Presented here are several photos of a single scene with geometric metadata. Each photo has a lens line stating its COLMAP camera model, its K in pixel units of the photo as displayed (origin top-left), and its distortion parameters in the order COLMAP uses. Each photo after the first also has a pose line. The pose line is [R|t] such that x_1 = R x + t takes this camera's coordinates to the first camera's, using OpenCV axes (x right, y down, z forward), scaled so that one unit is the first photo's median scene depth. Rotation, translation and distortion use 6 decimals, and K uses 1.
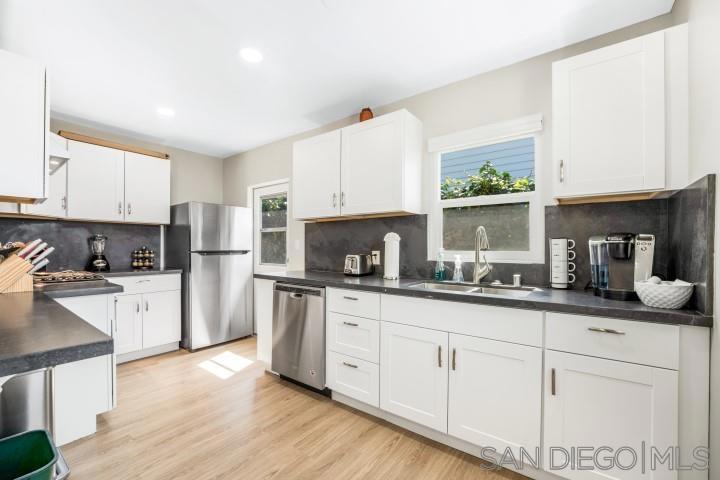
lens RADIAL K [[300.9, 0, 355.1], [0, 300.9, 247.9], [0, 0, 1]] dist [-0.007736, 0.000295]
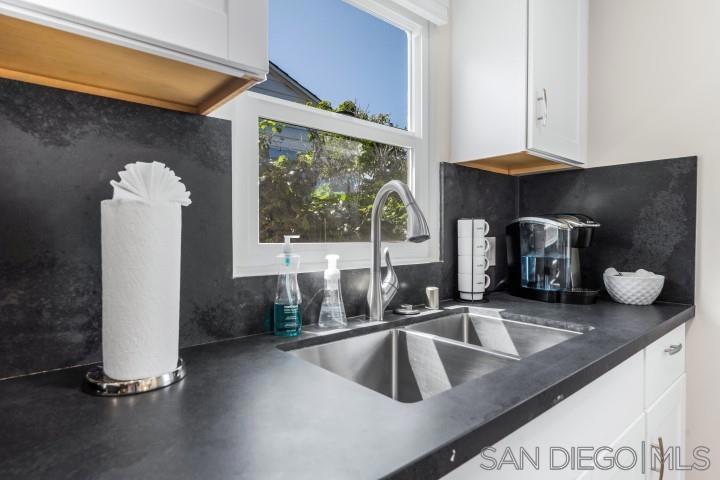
lens RADIAL K [[396.7, 0, 360.0], [0, 396.7, 240.0], [0, 0, 1]] dist [0.001562, 0.000260]
pose [[0.203700, -0.012585, 0.978952, -0.125837], [0.004799, 0.999918, 0.011856, 0.000568], [-0.979022, 0.002283, 0.203744, 0.839081]]
